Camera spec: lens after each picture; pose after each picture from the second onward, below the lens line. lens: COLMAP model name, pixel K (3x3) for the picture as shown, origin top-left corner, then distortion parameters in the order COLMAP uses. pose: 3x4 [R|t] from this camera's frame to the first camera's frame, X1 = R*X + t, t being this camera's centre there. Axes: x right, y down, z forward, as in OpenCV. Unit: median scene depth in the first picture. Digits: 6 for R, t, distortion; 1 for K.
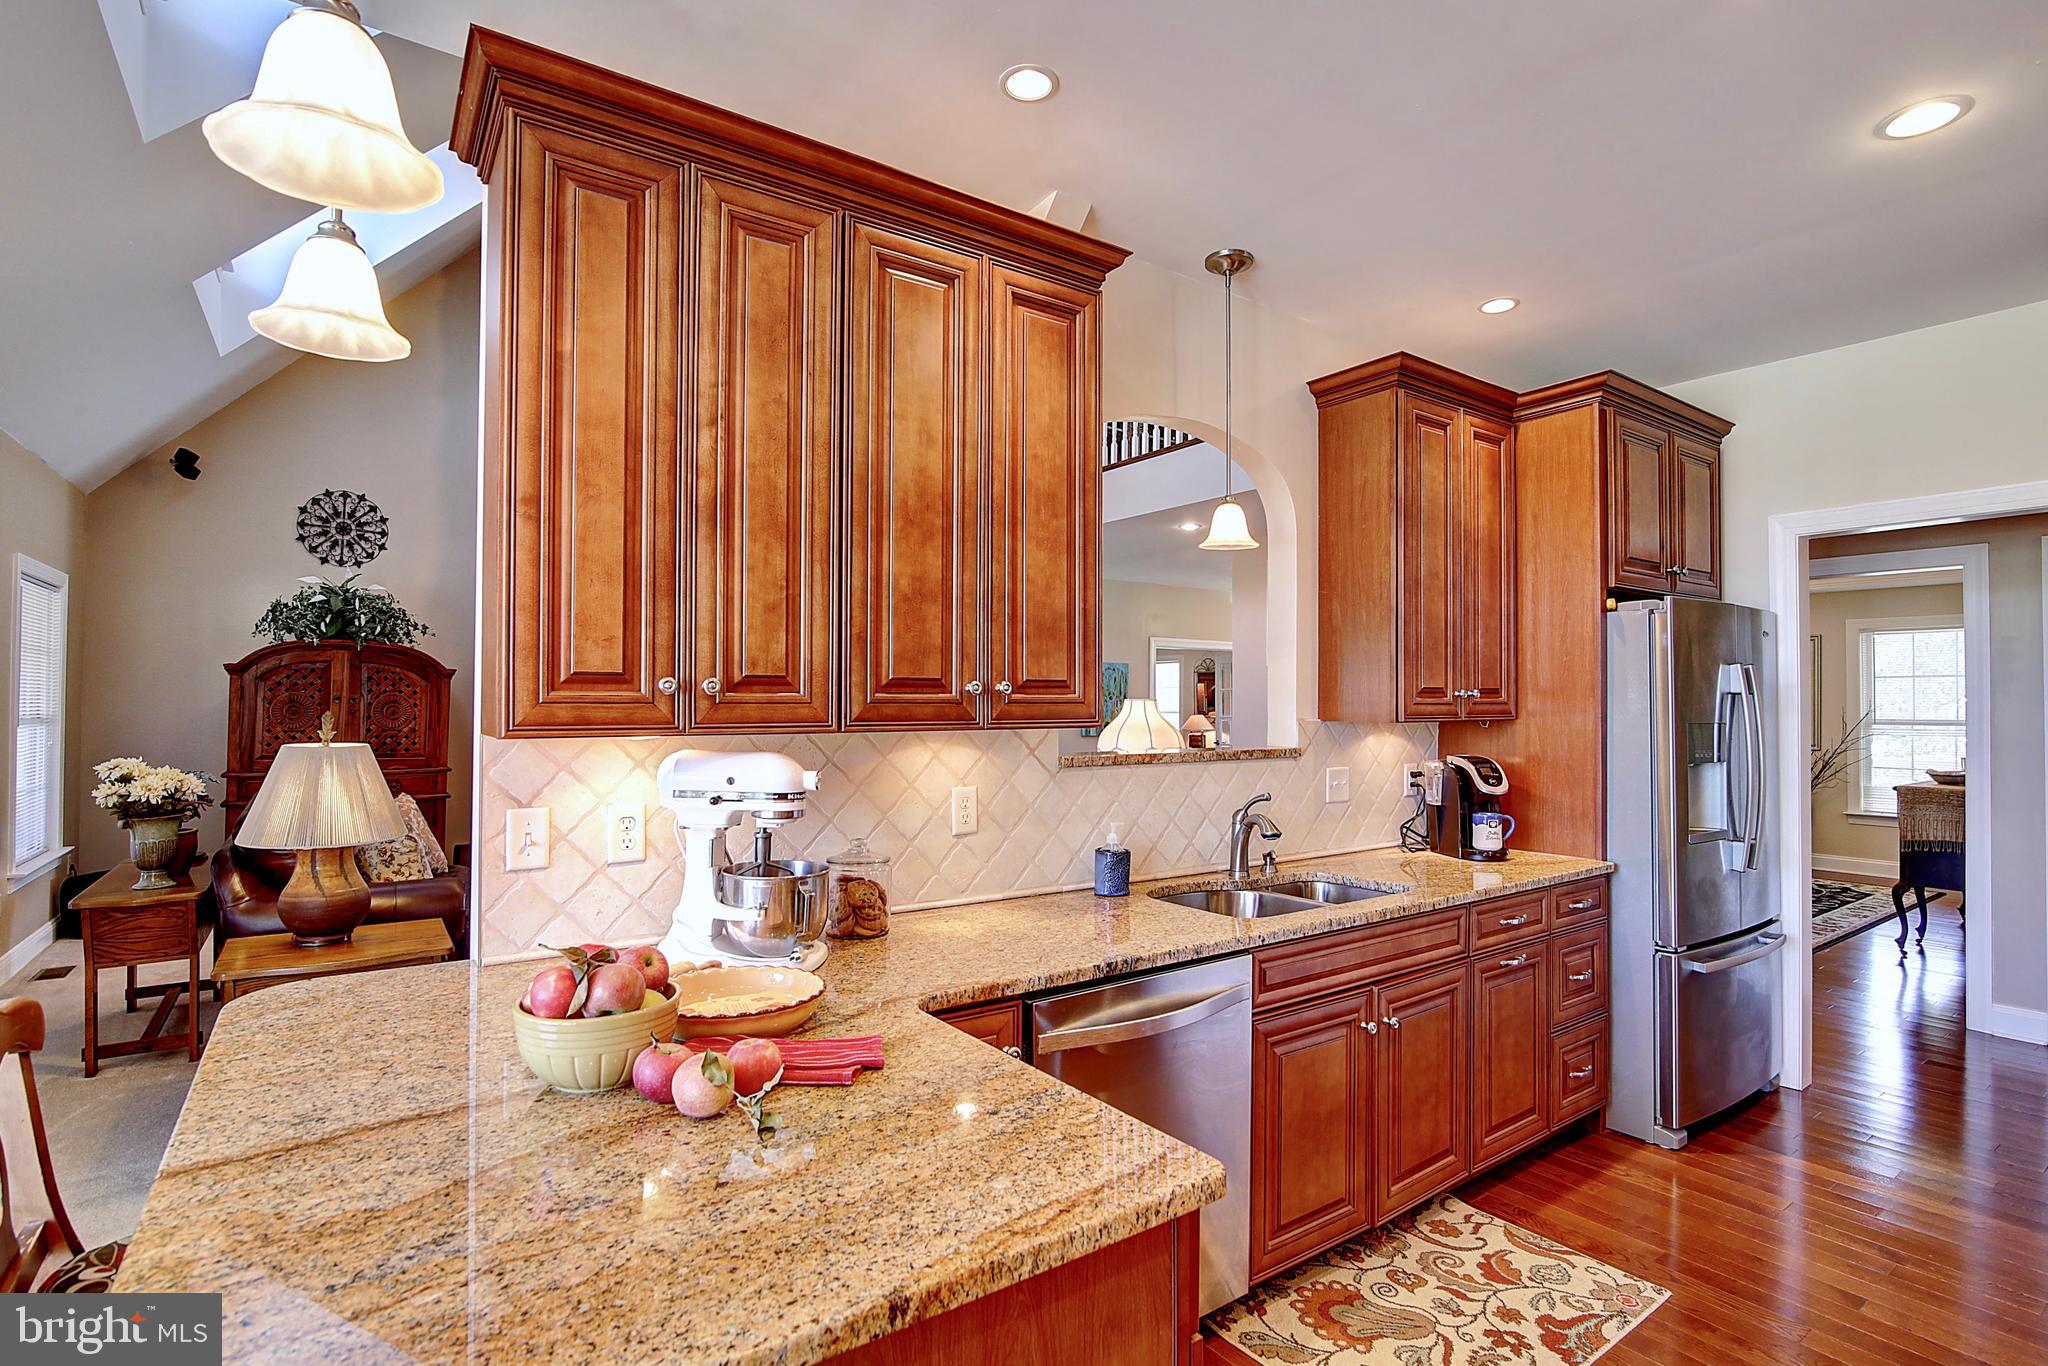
lens RADIAL K [[972.7, 0, 1028.4], [0, 972.7, 687.6], [0, 0, 1]] dist [-0.018017, 0.000483]
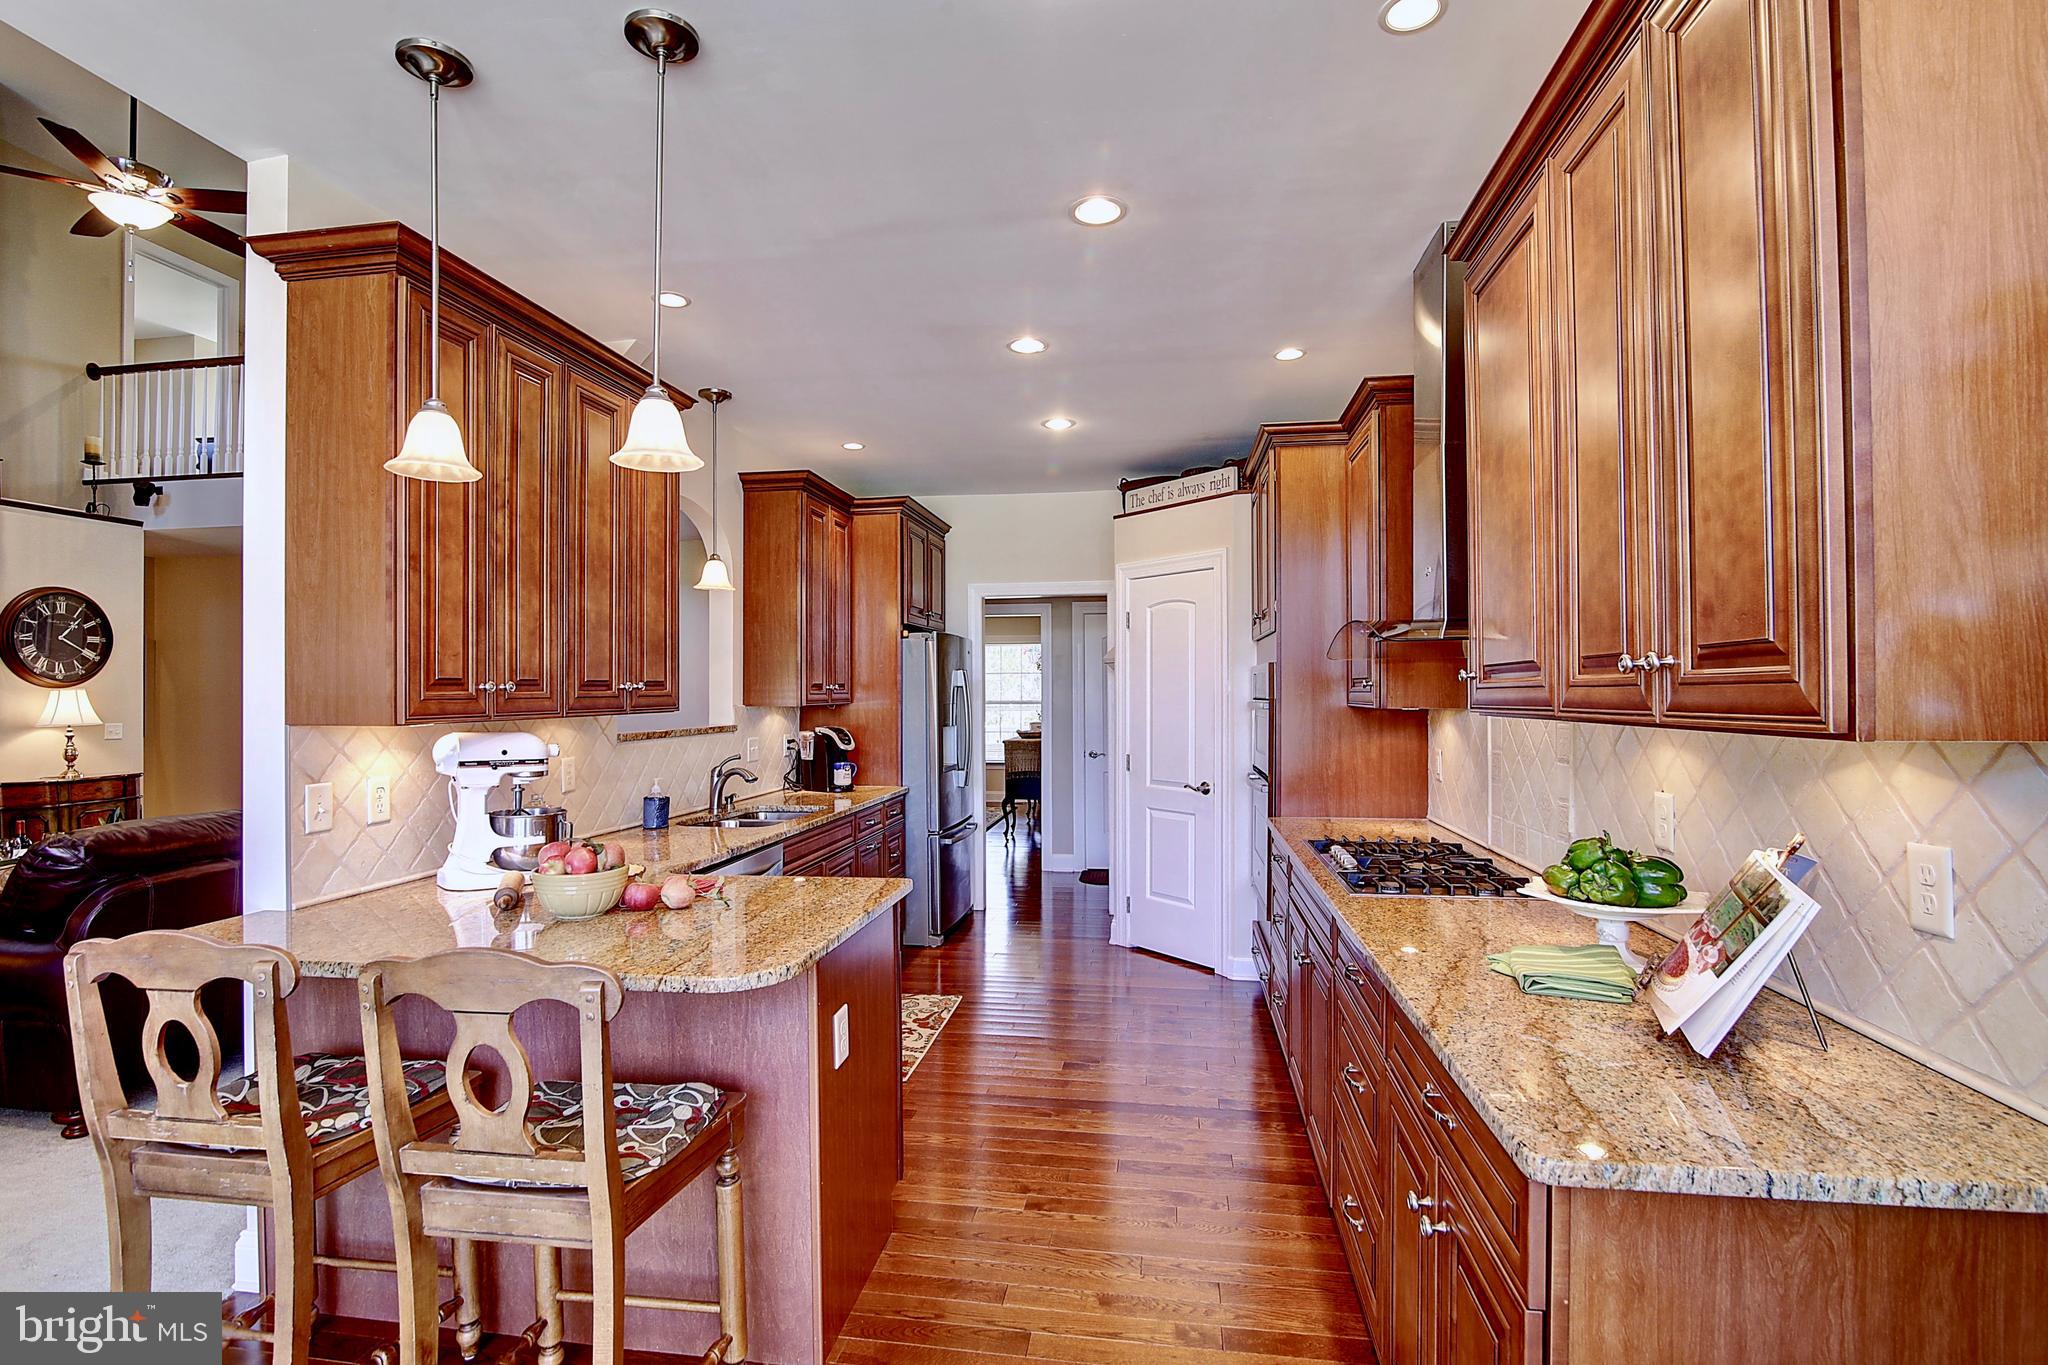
lens RADIAL K [[941.0, 0, 1025.5], [0, 941.0, 686.9], [0, 0, 1]] dist [-0.017208, 0.000025]
pose [[0.696420, -0.003199, 0.717627, -0.374897], [-0.004852, 0.999946, 0.009165, -0.008763], [-0.717618, -0.009864, 0.696367, -0.255718]]
